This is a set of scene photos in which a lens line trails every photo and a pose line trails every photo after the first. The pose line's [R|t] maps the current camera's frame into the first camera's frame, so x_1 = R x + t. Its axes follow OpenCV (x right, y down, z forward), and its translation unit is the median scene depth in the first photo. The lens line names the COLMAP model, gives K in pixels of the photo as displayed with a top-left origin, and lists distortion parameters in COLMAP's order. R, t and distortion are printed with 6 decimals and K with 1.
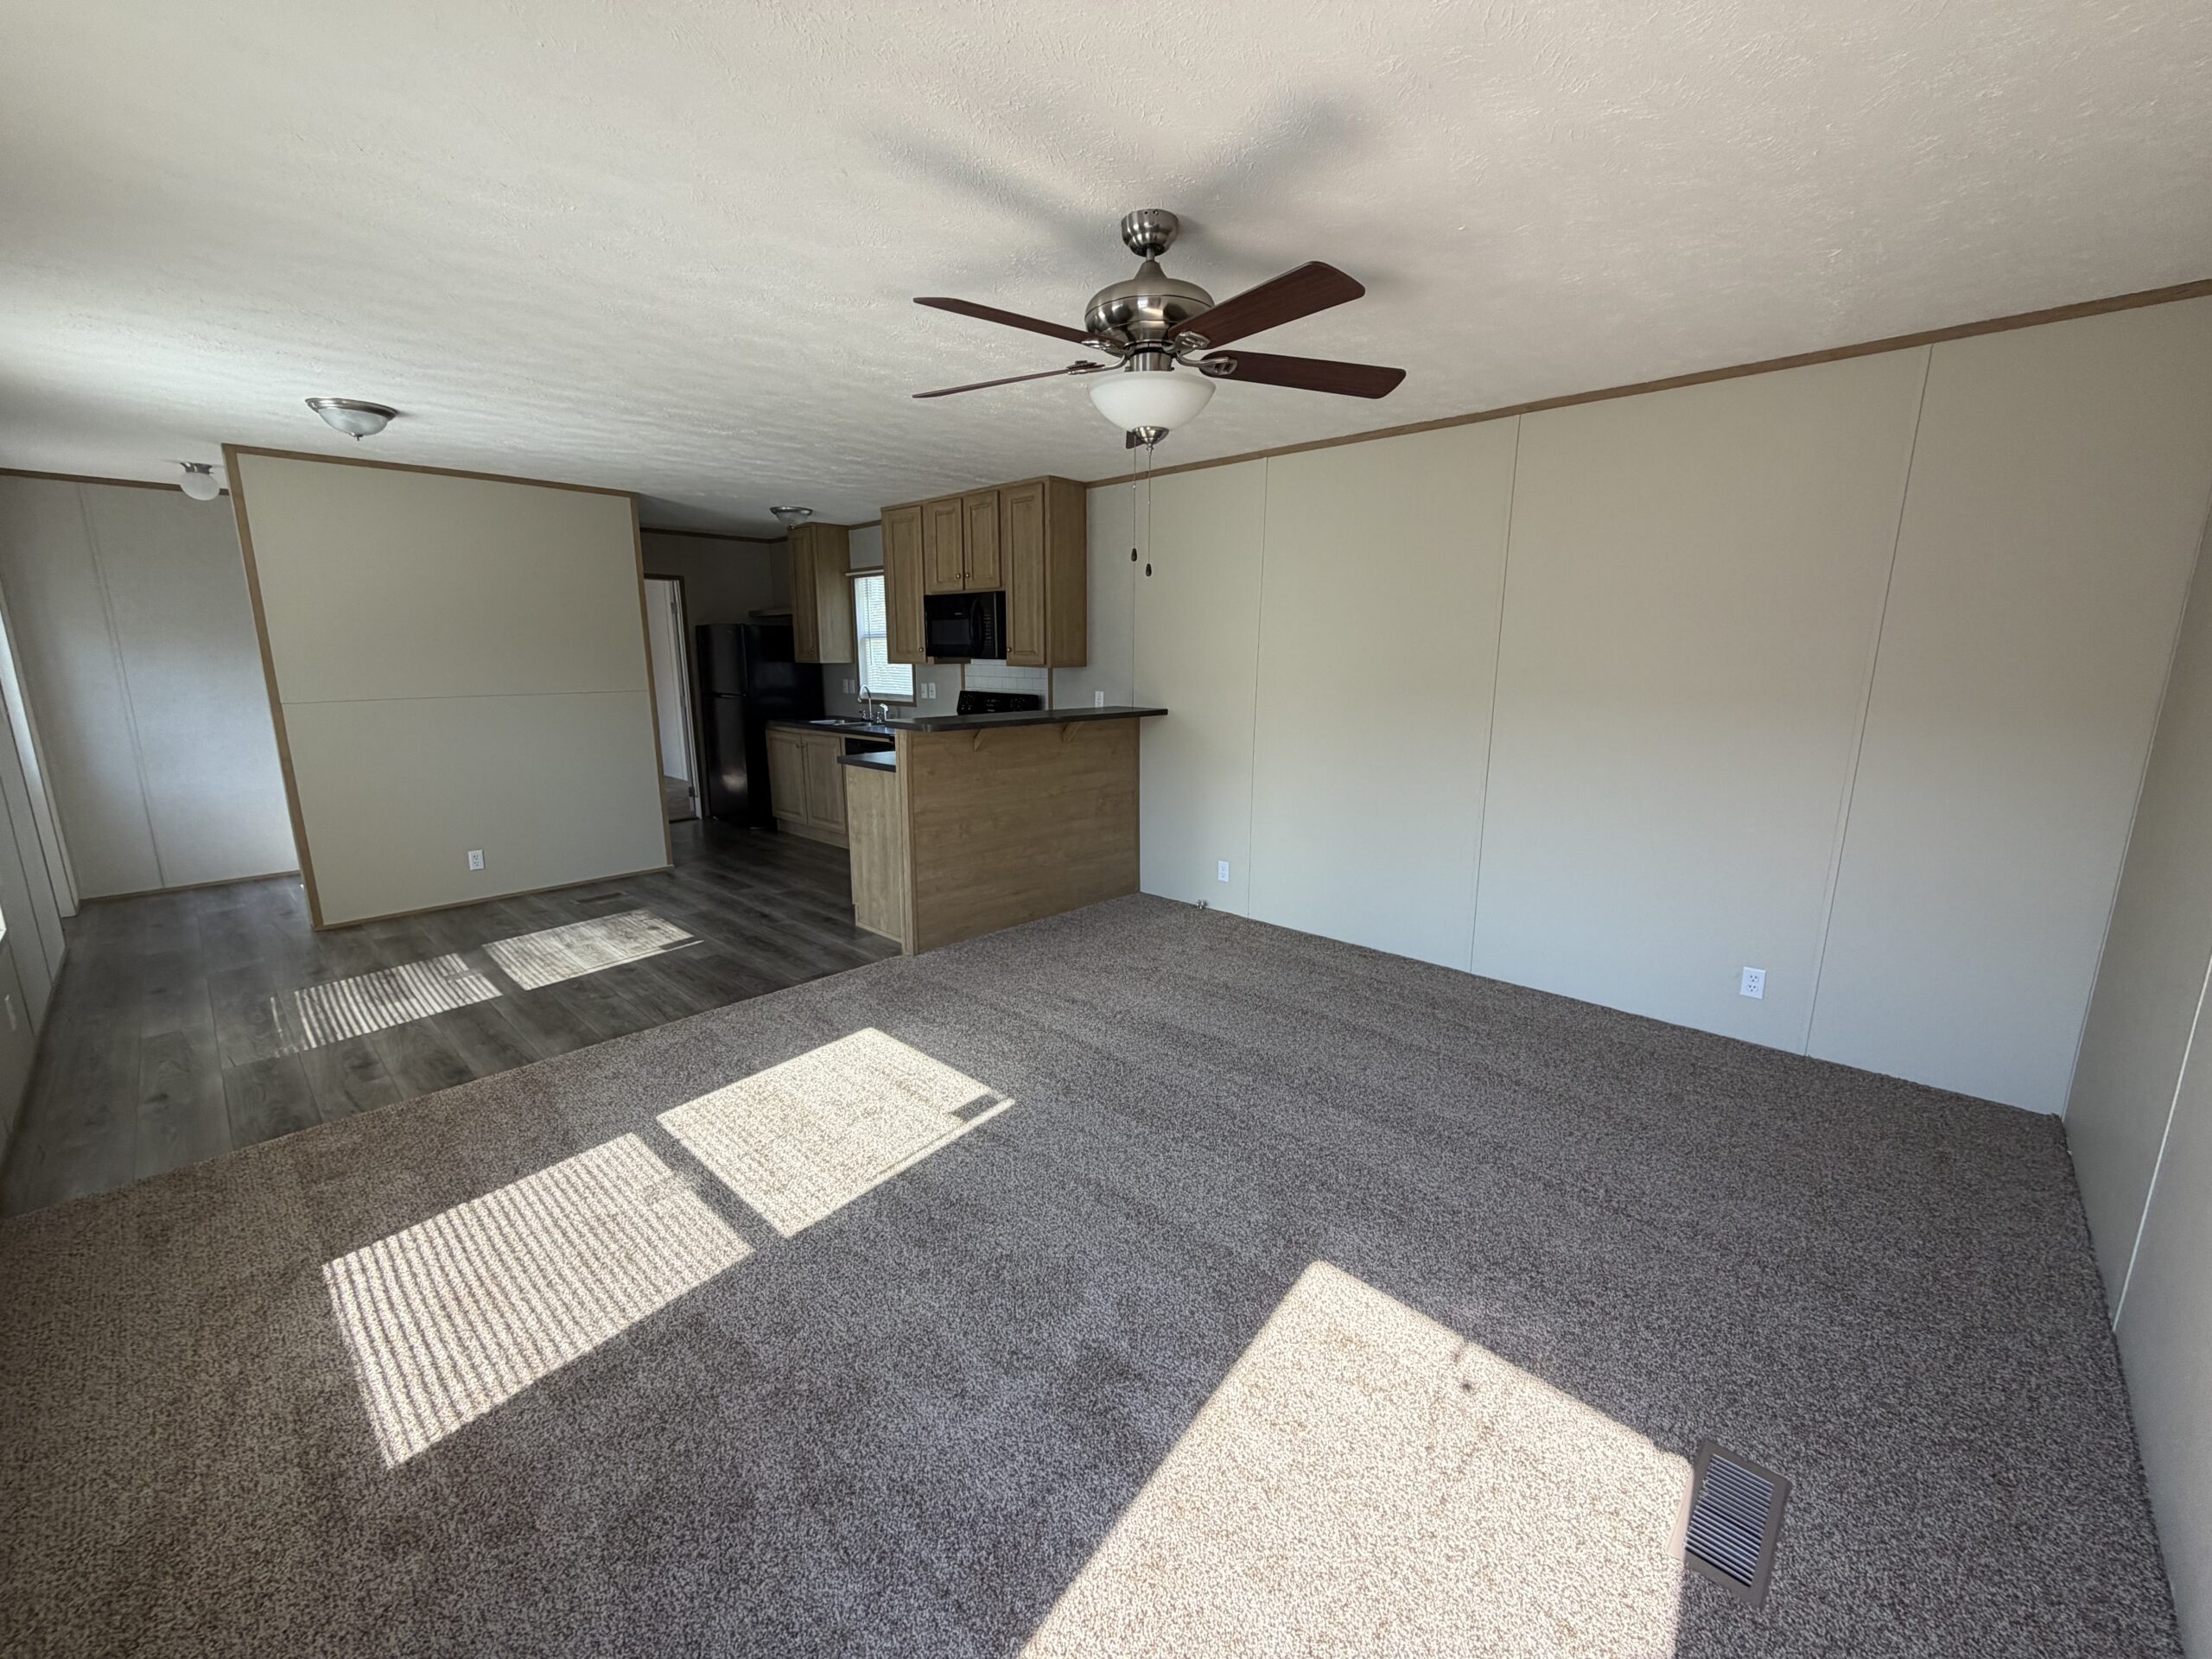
lens RADIAL K [[876.5, 0, 1107.3], [0, 876.5, 835.5], [0, 0, 1]] dist [0.000525, -0.000200]
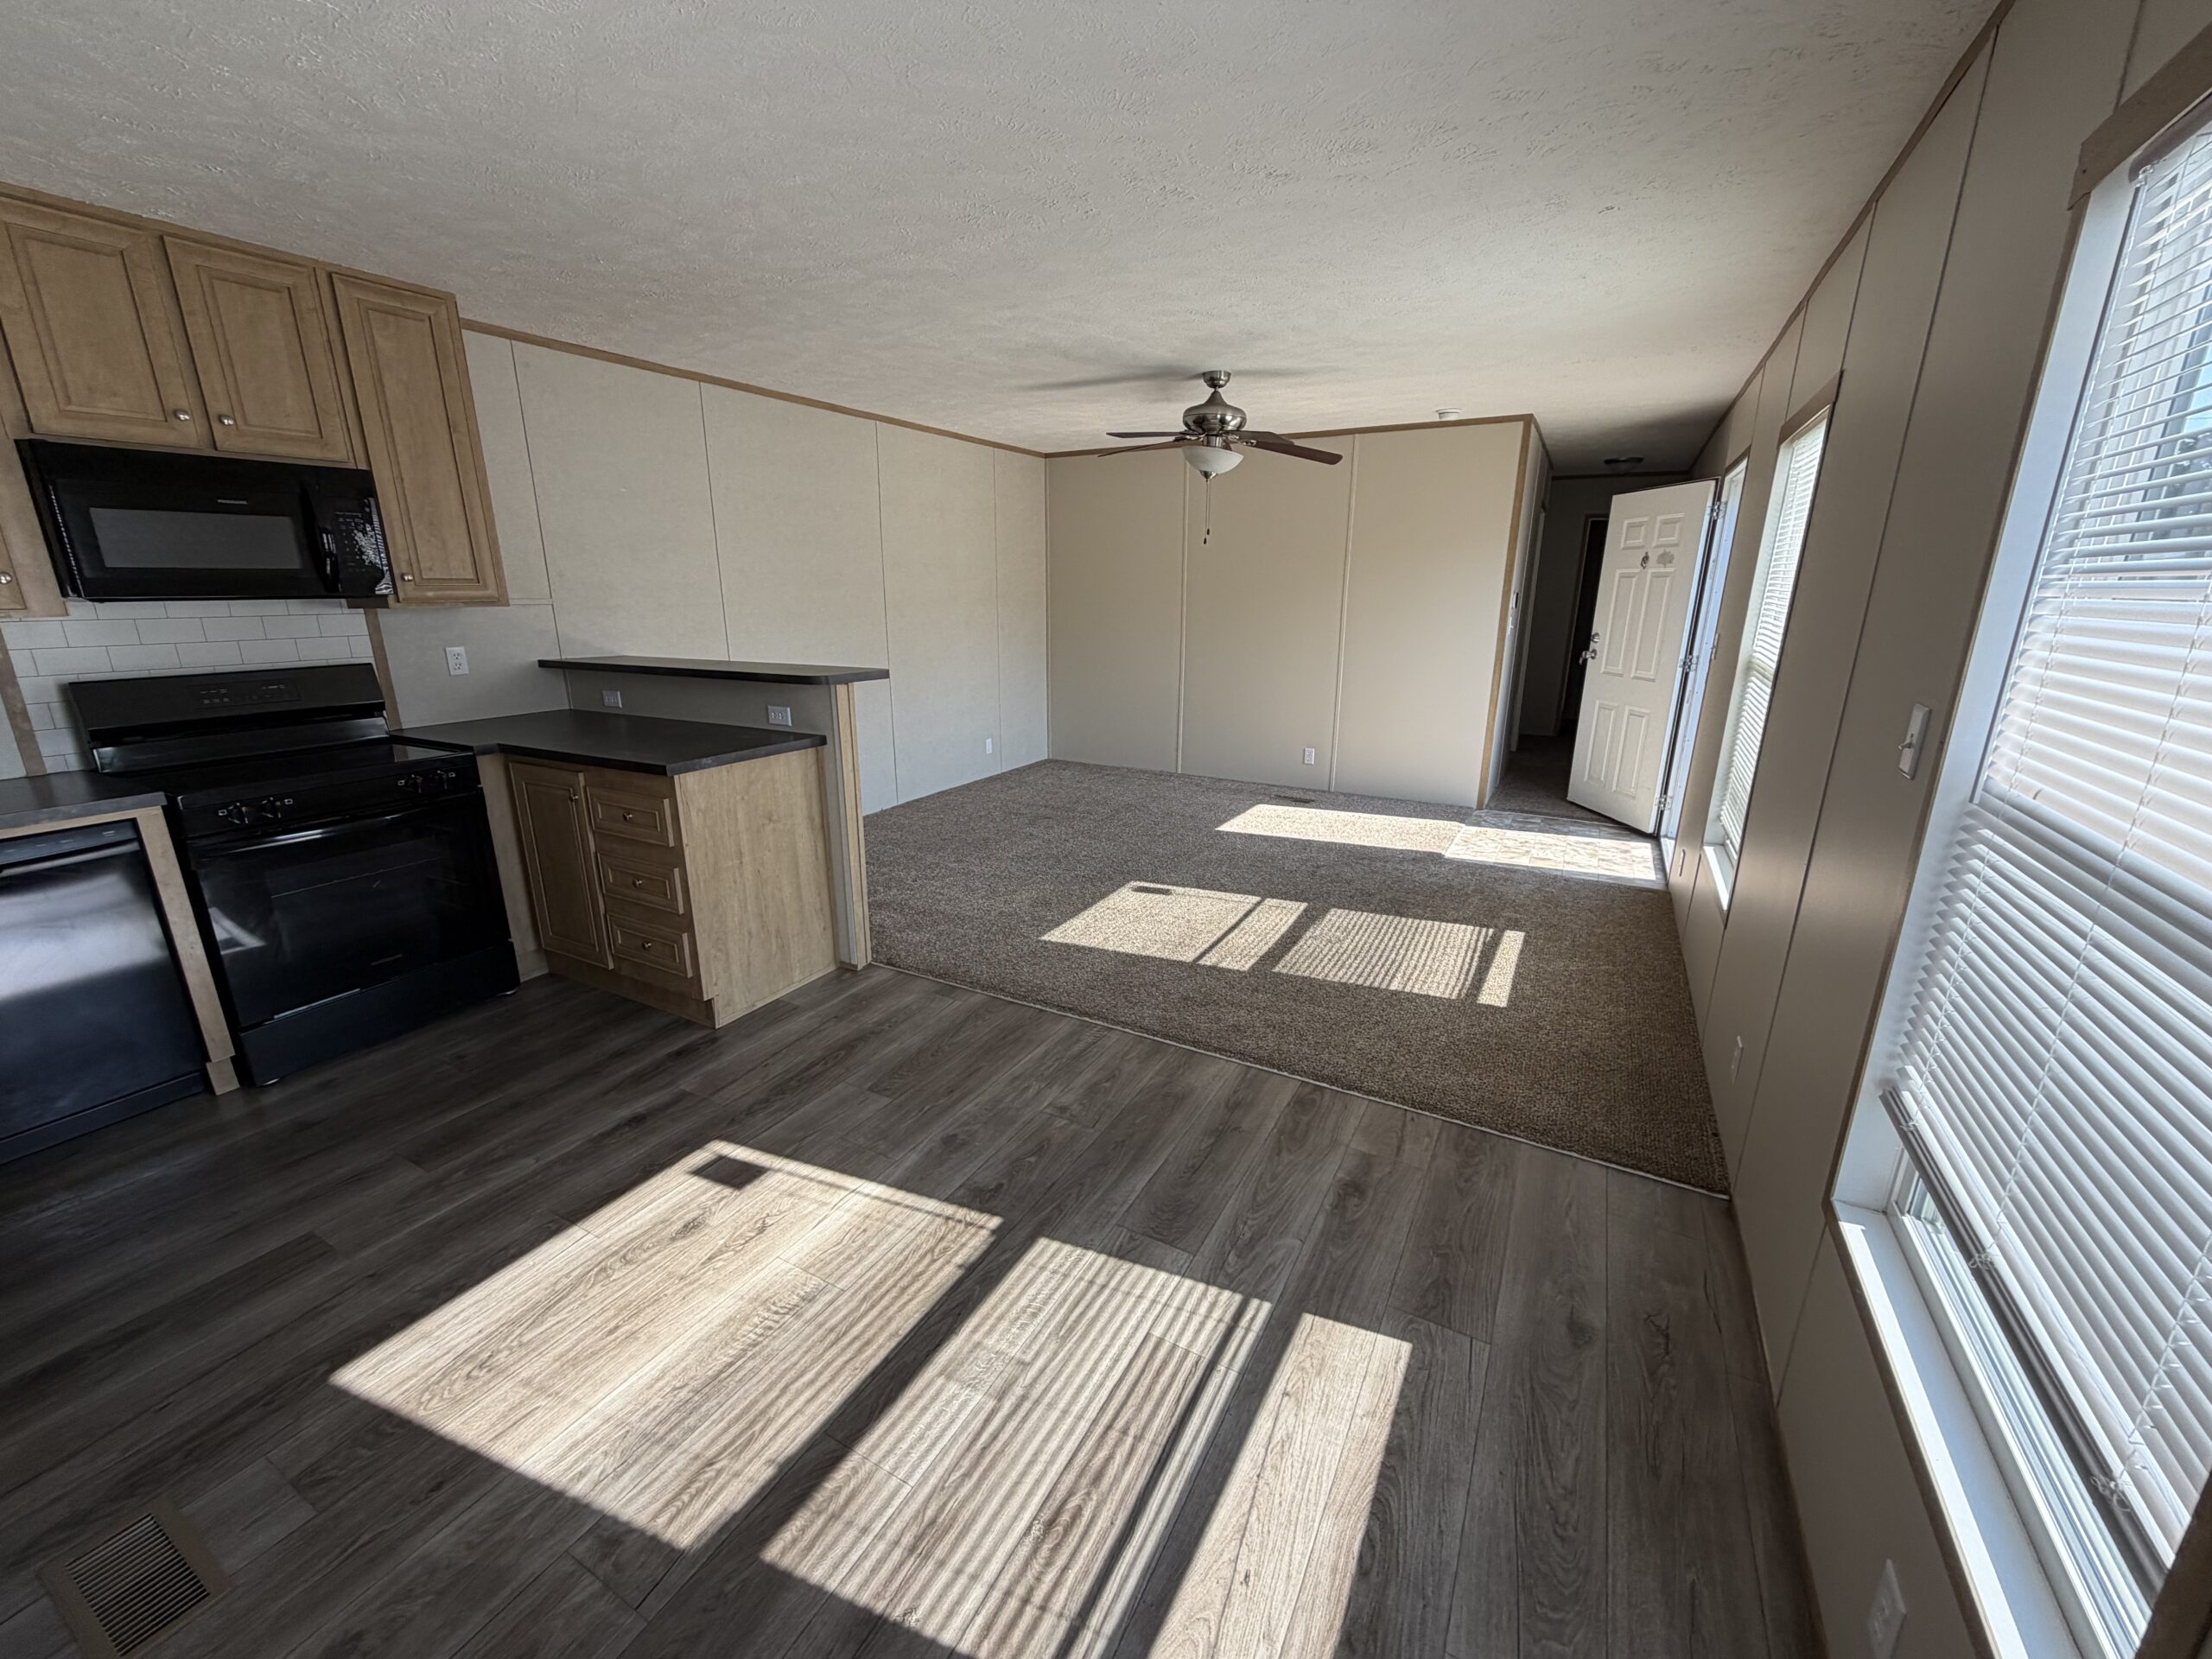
lens RADIAL K [[886.0, 0, 1101.4], [0, 886.0, 827.6], [0, 0, 1]] dist [0.002012, -0.000432]
pose [[-0.248560, -0.257594, 0.933736, -0.973109], [0.198637, 0.929946, 0.309426, -0.183372], [-0.948030, 0.262386, -0.179979, 0.874543]]
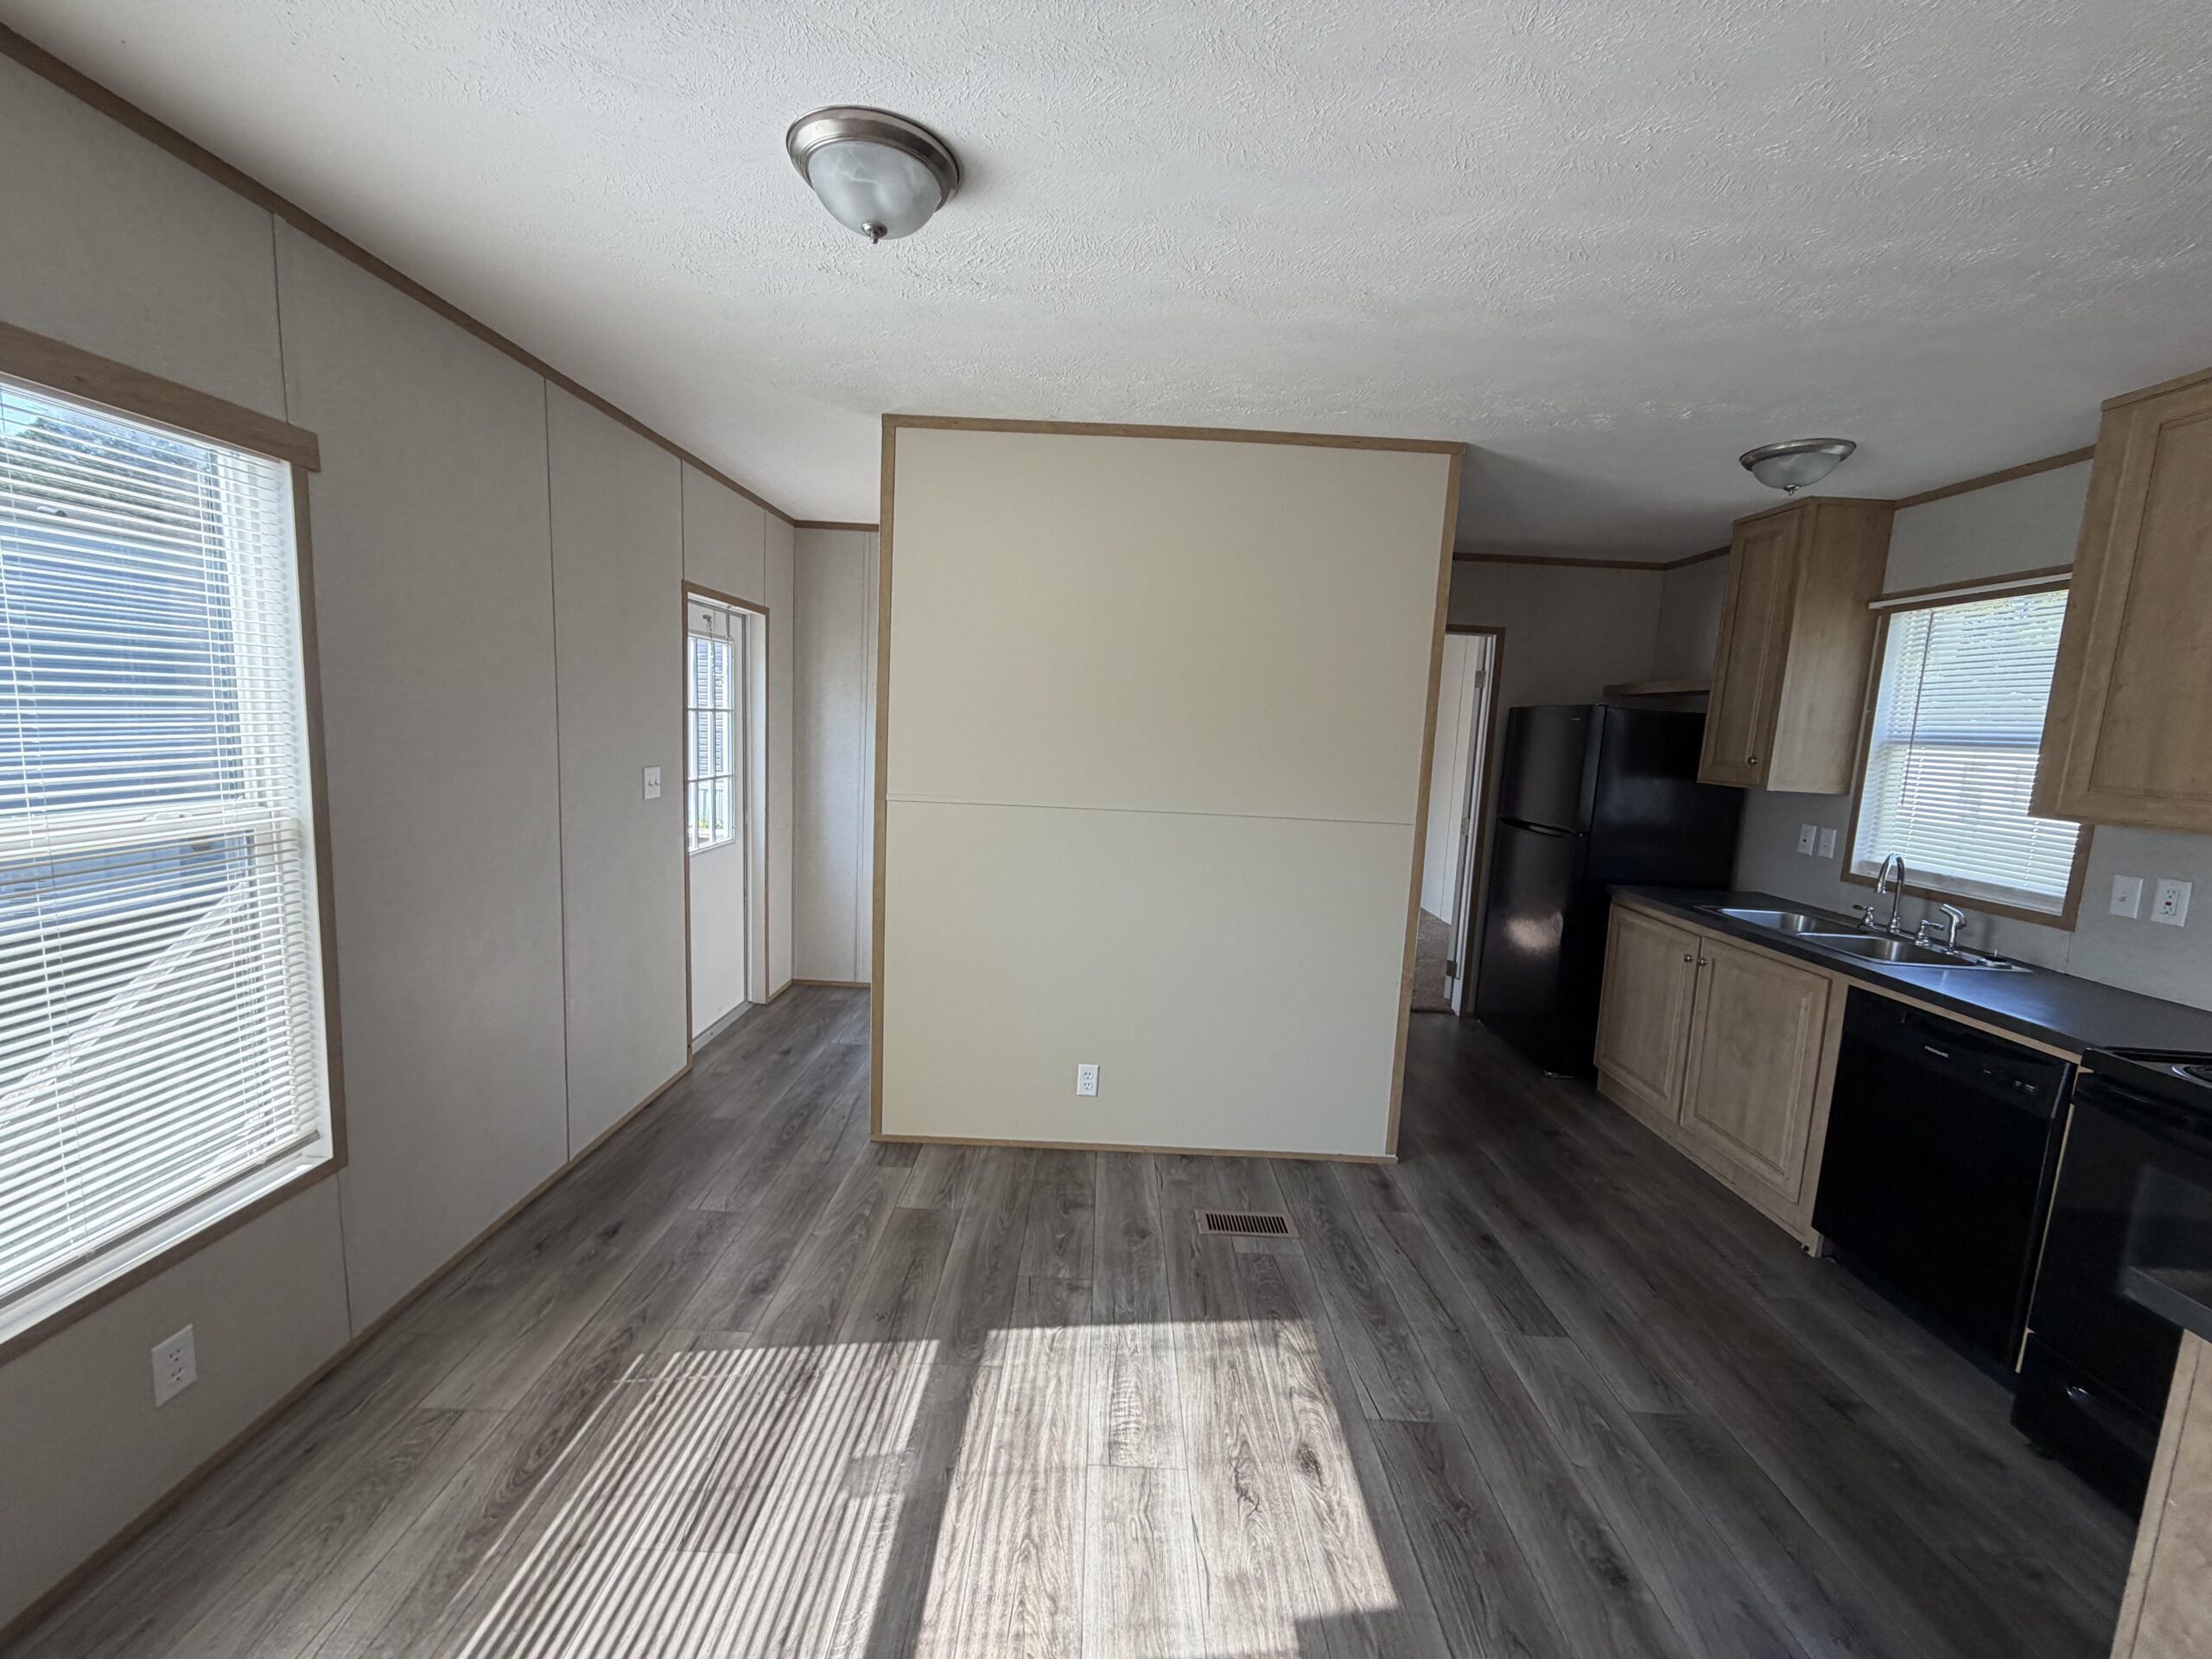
lens RADIAL K [[886.0, 0, 1101.4], [0, 886.0, 827.6], [0, 0, 1]] dist [0.002012, -0.000432]
pose [[0.678428, 0.121785, -0.724502, -0.347139], [-0.198861, 0.979791, -0.021518, -0.147423], [0.707241, 0.158674, 0.688937, 0.654447]]
